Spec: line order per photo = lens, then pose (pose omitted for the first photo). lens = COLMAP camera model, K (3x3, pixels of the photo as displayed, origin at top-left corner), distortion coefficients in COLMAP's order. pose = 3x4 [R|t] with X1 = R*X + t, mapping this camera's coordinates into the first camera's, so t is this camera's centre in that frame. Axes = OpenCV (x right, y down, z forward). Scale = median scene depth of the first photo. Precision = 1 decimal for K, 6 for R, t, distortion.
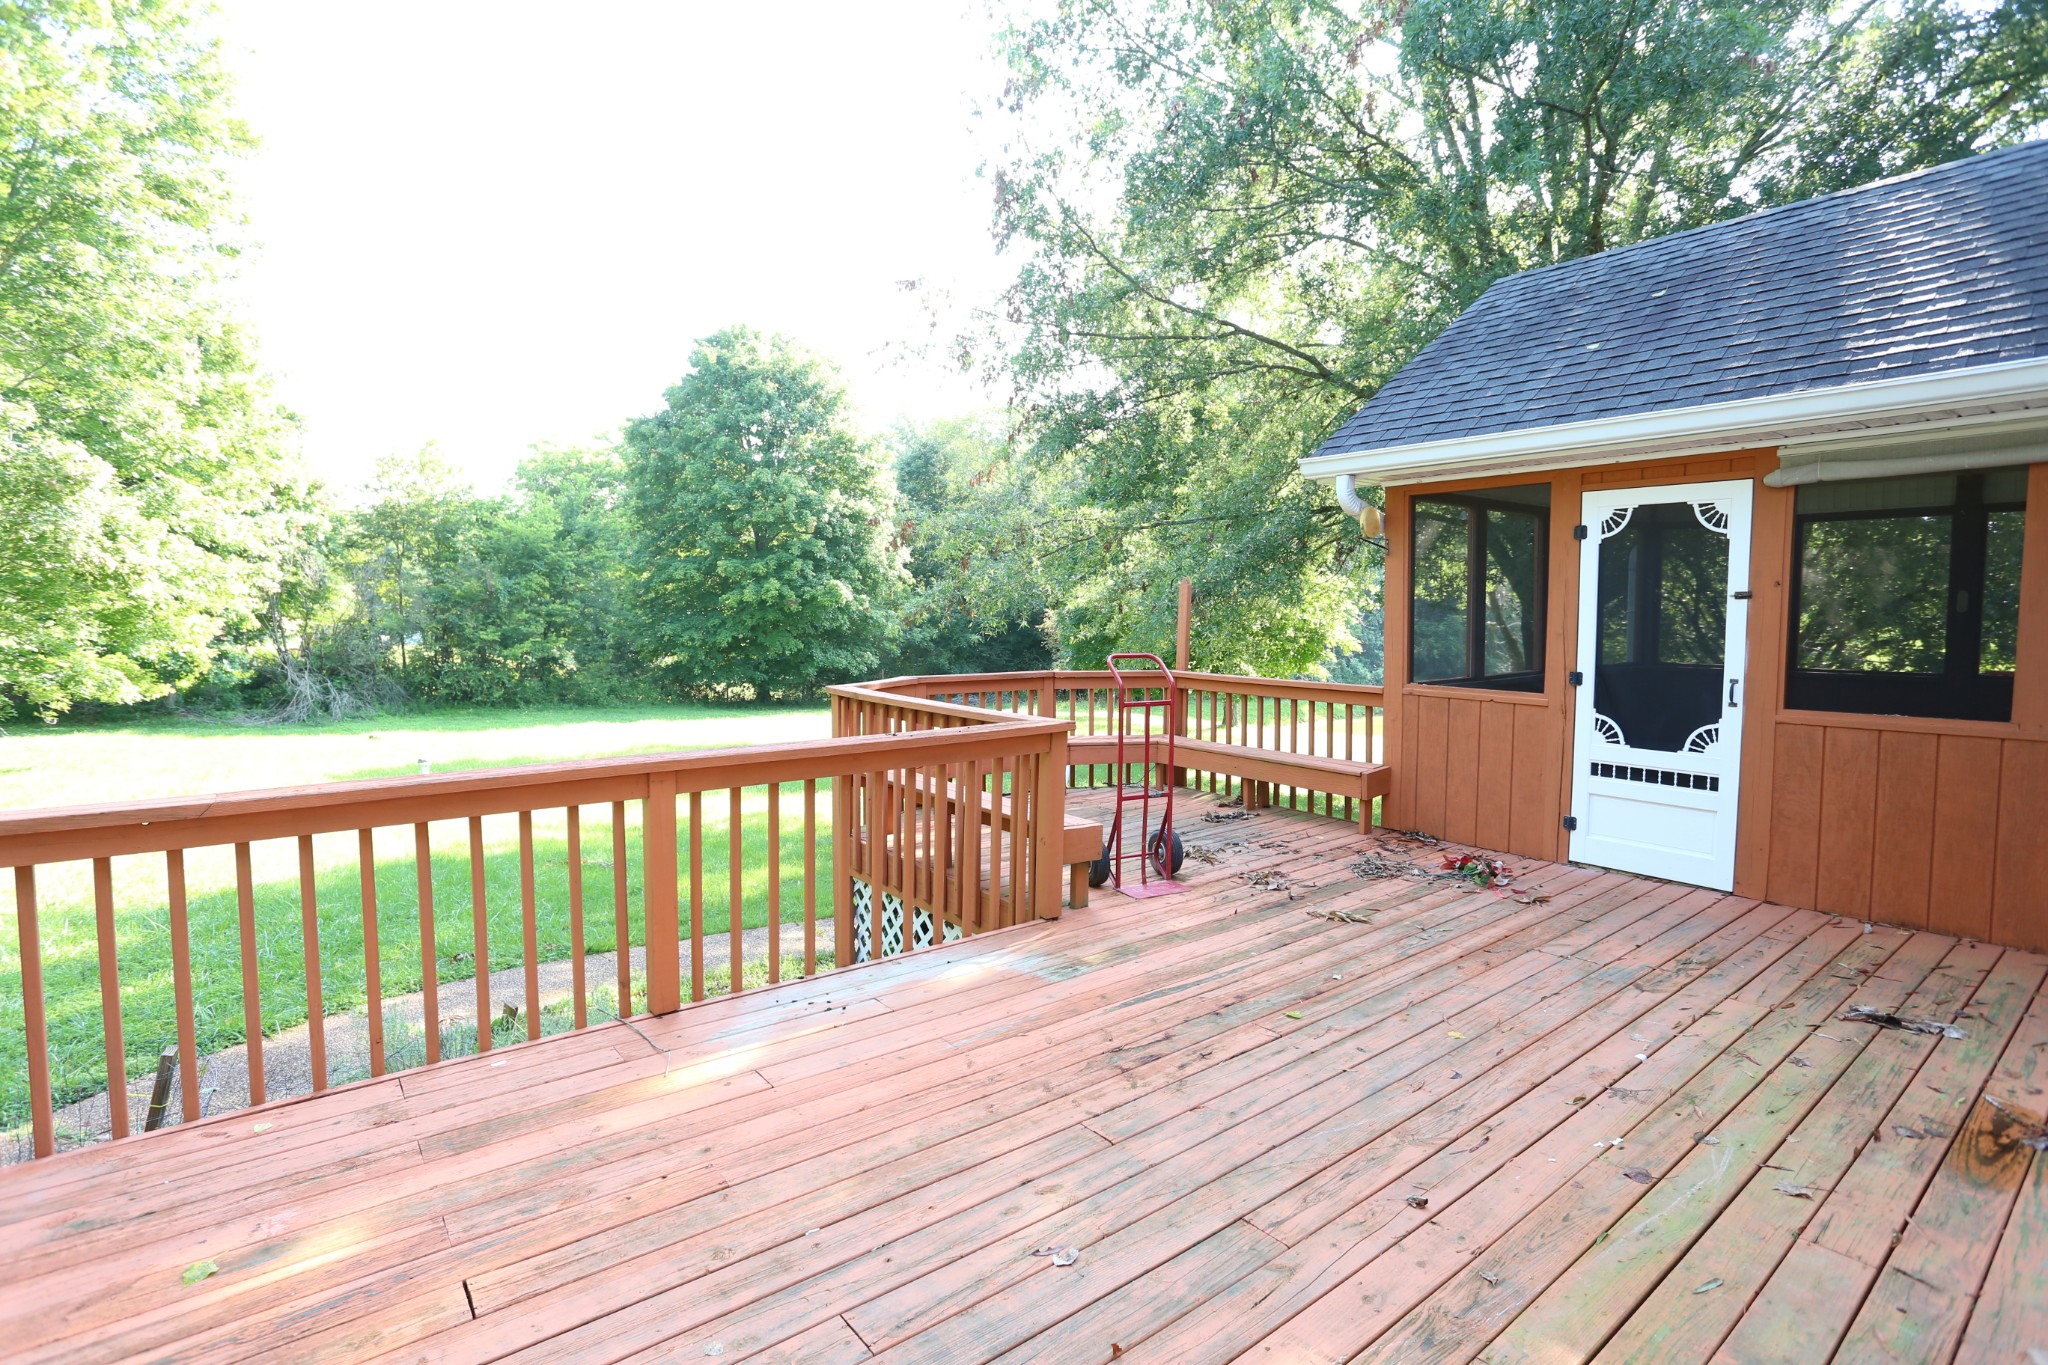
lens RADIAL K [[996.4, 0, 1015.9], [0, 996.4, 677.1], [0, 0, 1]] dist [-0.072861, 0.030845]
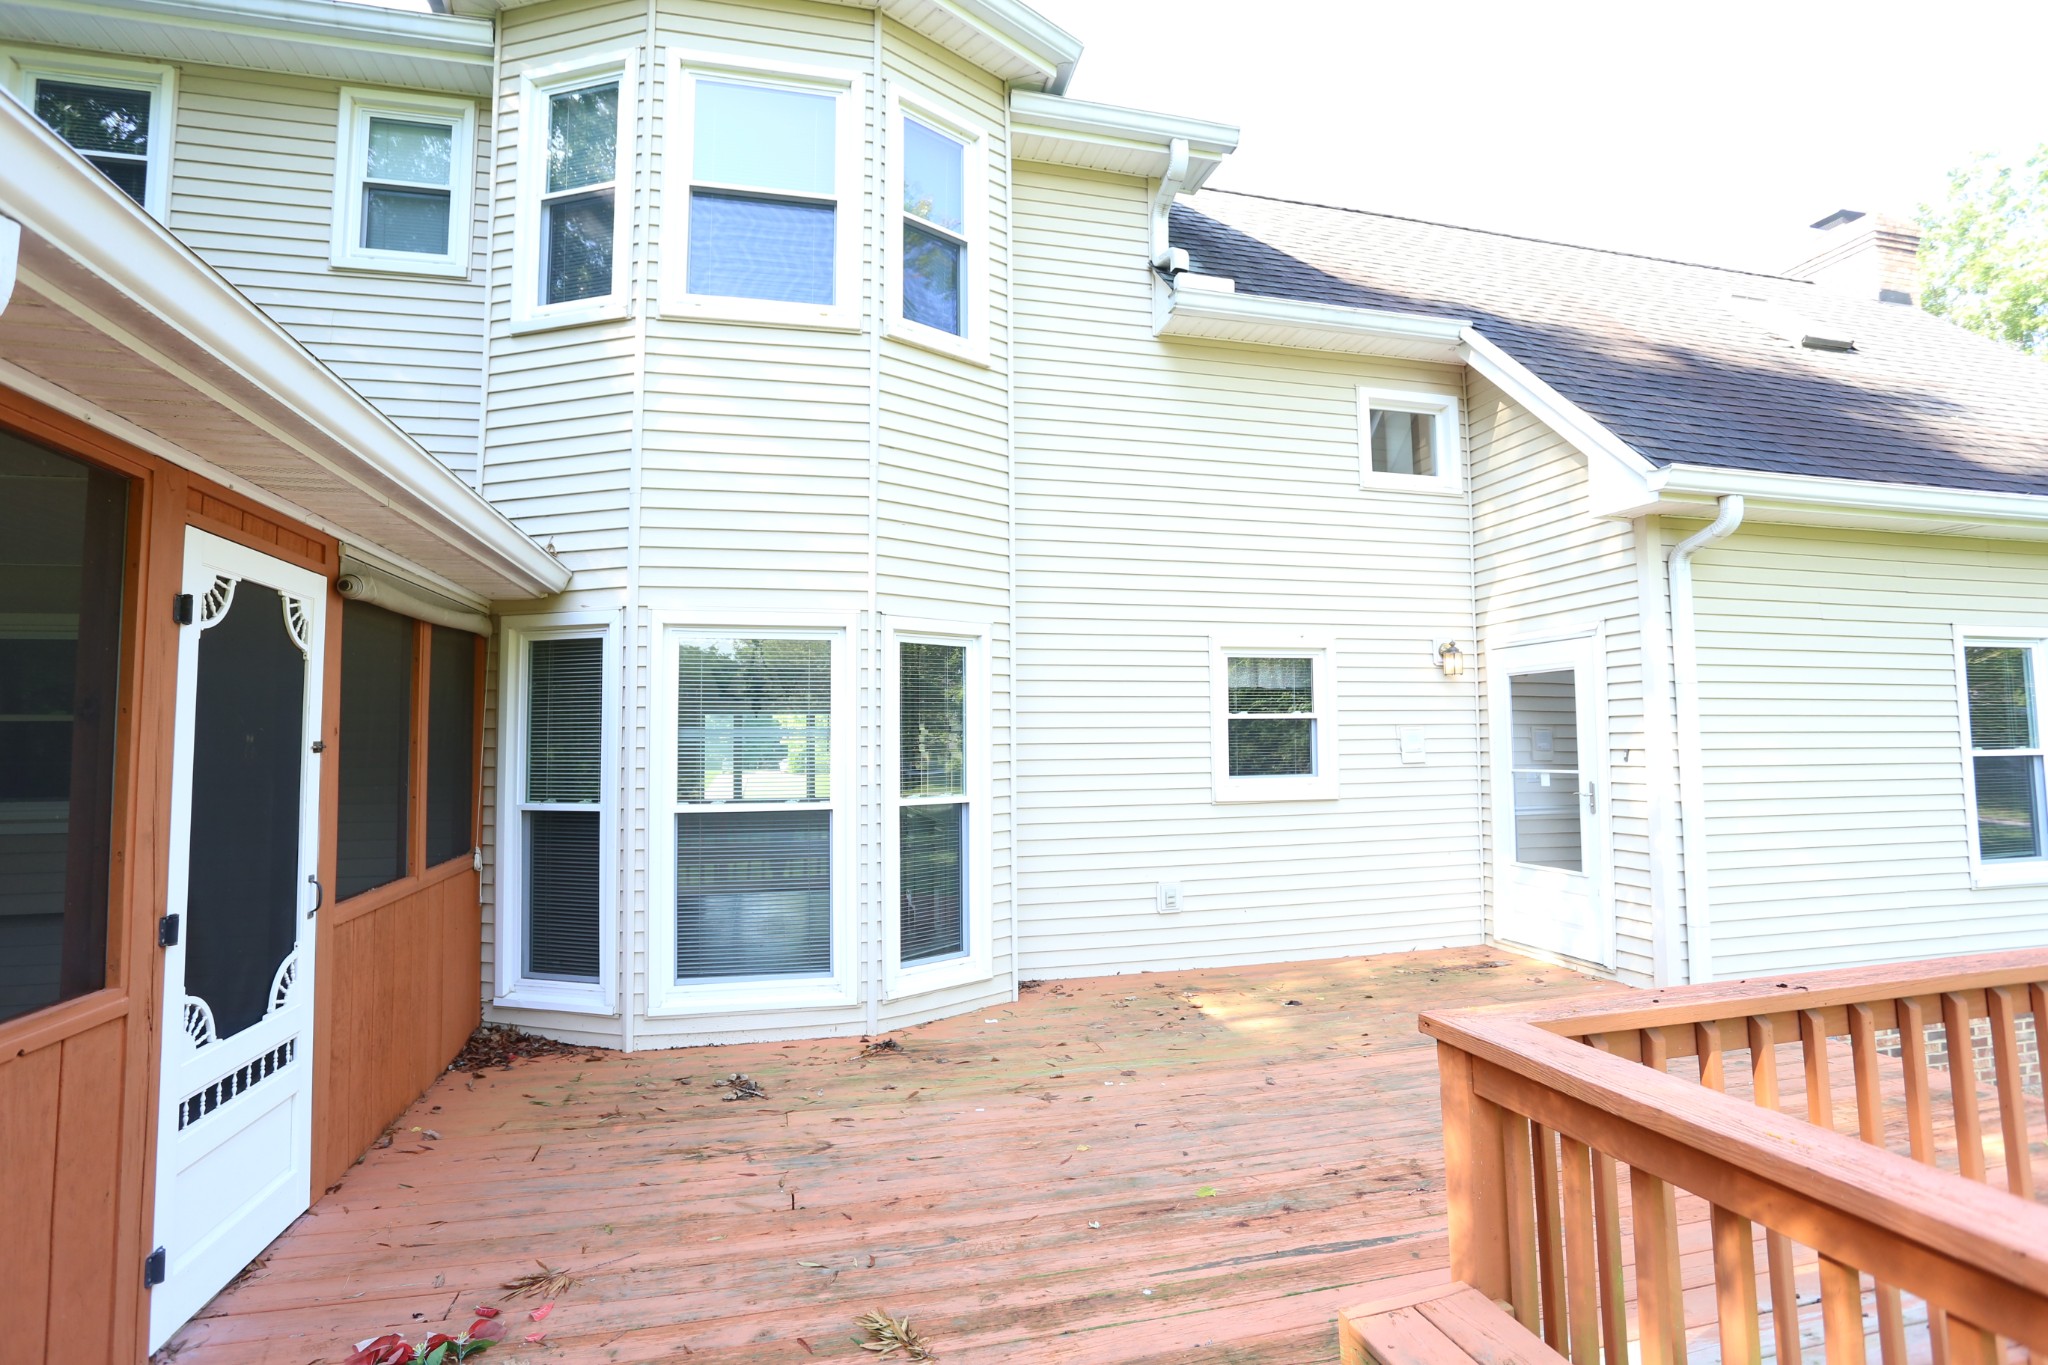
lens RADIAL K [[996.4, 0, 1015.9], [0, 996.4, 677.1], [0, 0, 1]] dist [-0.072861, 0.030845]
pose [[-0.914046, 0.041086, 0.403523, 0.039057], [0.043225, 0.999058, -0.003811, -0.107012], [-0.403300, 0.013959, -0.914961, 1.383389]]
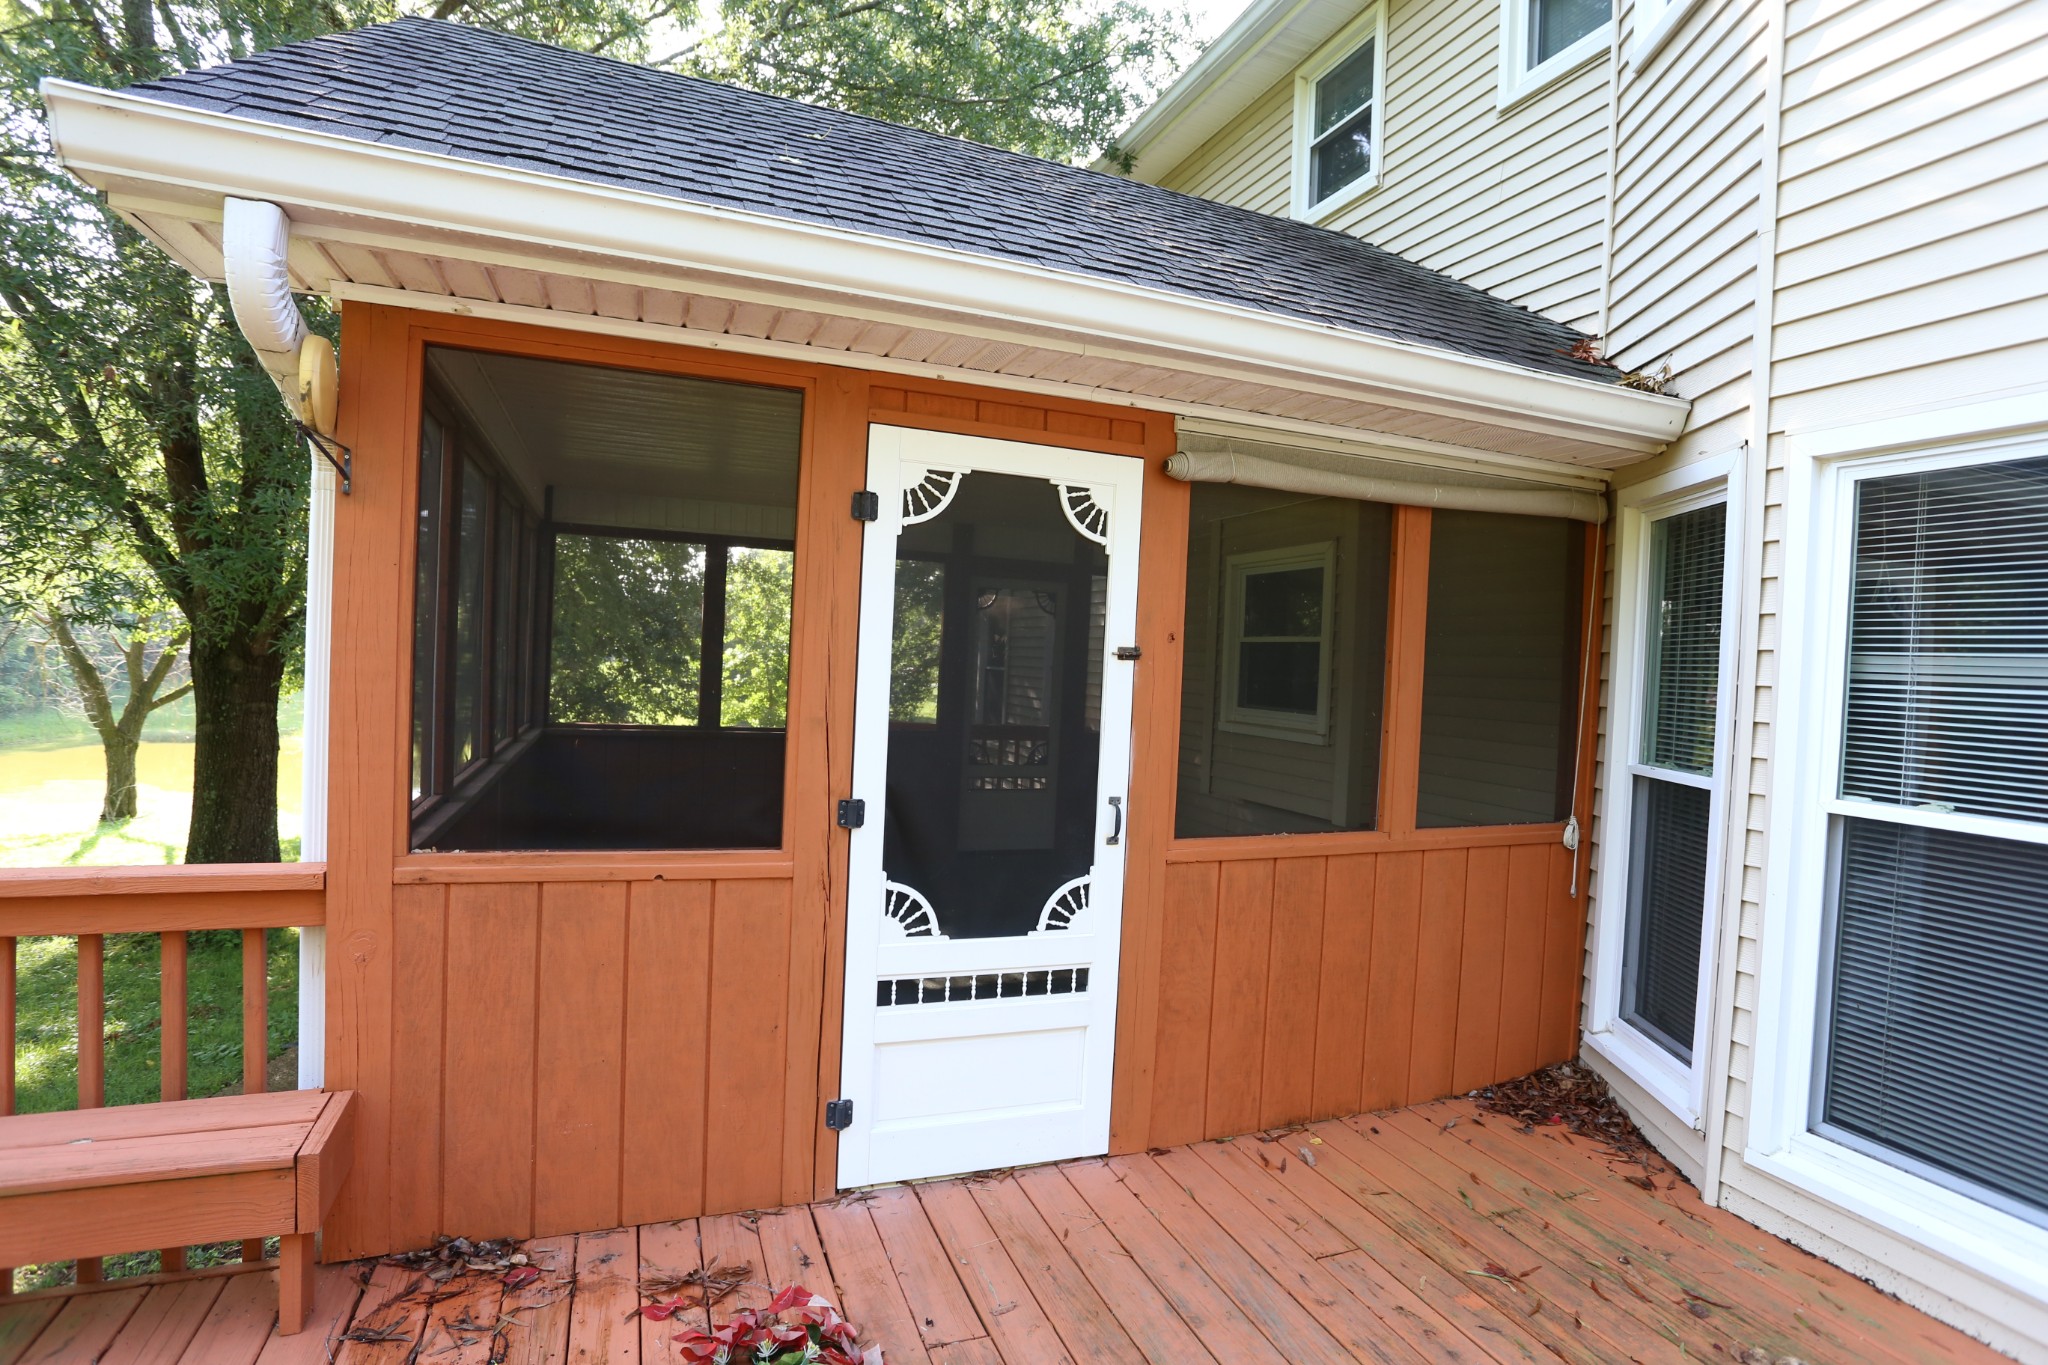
lens RADIAL K [[996.4, 0, 1015.9], [0, 996.4, 677.1], [0, 0, 1]] dist [-0.072861, 0.030845]
pose [[0.280677, 0.000564, 0.959802, 0.148928], [0.020648, 0.999765, -0.006625, -0.066367], [-0.959580, 0.021678, 0.280599, 0.874978]]
